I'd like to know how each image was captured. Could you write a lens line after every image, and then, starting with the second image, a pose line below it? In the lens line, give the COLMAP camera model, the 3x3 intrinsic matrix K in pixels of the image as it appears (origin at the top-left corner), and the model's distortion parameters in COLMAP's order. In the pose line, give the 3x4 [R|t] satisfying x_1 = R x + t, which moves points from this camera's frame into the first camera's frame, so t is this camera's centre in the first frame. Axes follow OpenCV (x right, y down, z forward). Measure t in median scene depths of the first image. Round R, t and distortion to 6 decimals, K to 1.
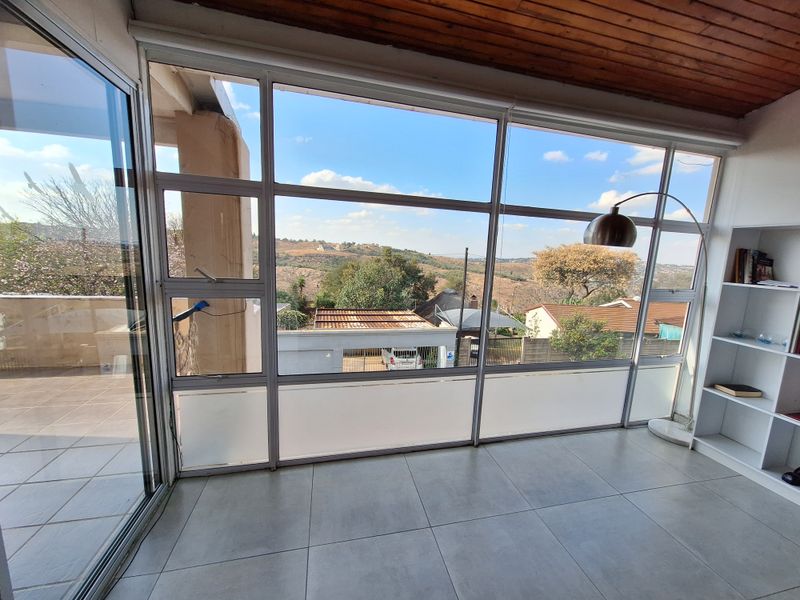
lens RADIAL K [[315.5, 0, 401.0], [0, 315.5, 300.7], [0, 0, 1]] dist [-0.003316, 0.000593]
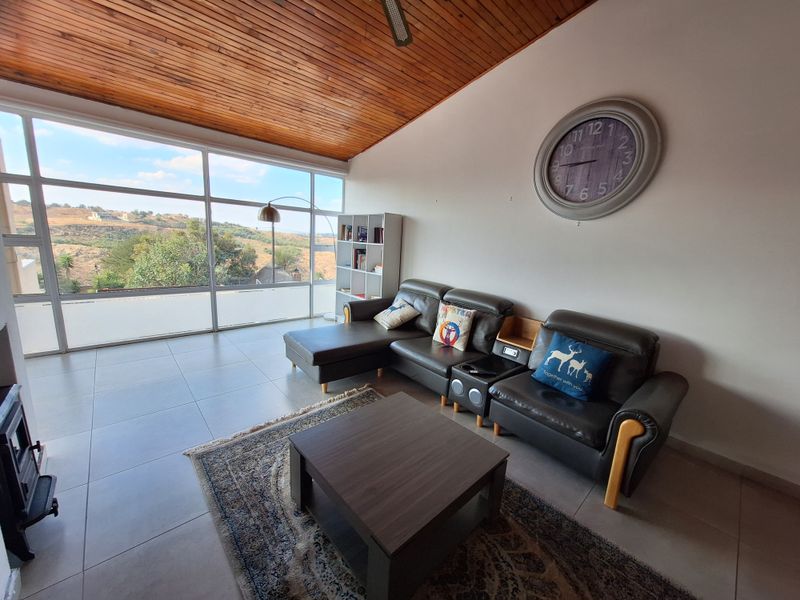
lens RADIAL K [[315.5, 0, 401.0], [0, 315.5, 301.6], [0, 0, 1]] dist [-0.003316, 0.000593]
pose [[0.873388, -0.088303, 0.478953, 0.034822], [0.050953, 0.994596, 0.090457, 0.019793], [-0.484353, -0.054600, 0.873167, -0.120293]]
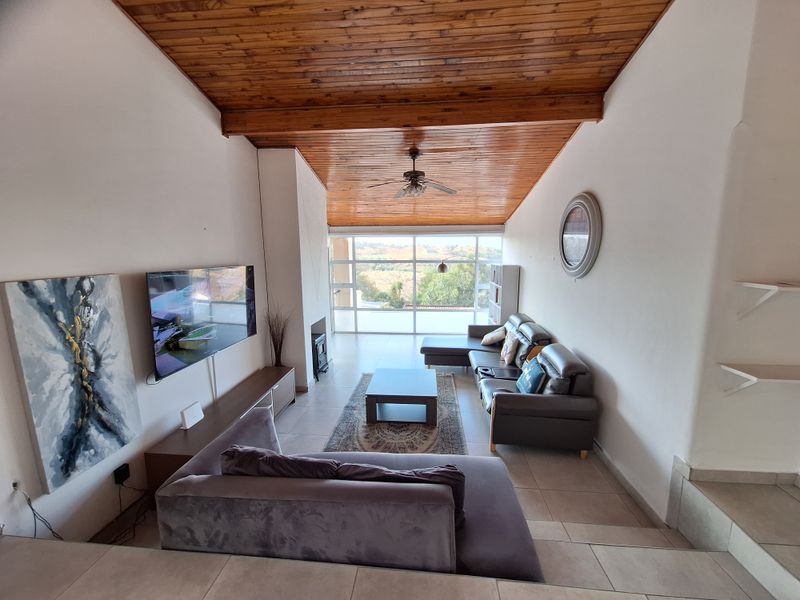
lens RADIAL K [[315.5, 0, 404.4], [0, 315.5, 303.4], [0, 0, 1]] dist [-0.003316, 0.000593]
pose [[0.950606, 0.001565, -0.310397, 0.125538], [-0.001067, 0.999998, 0.001773, 0.015849], [0.310399, -0.001355, 0.950605, -0.229972]]
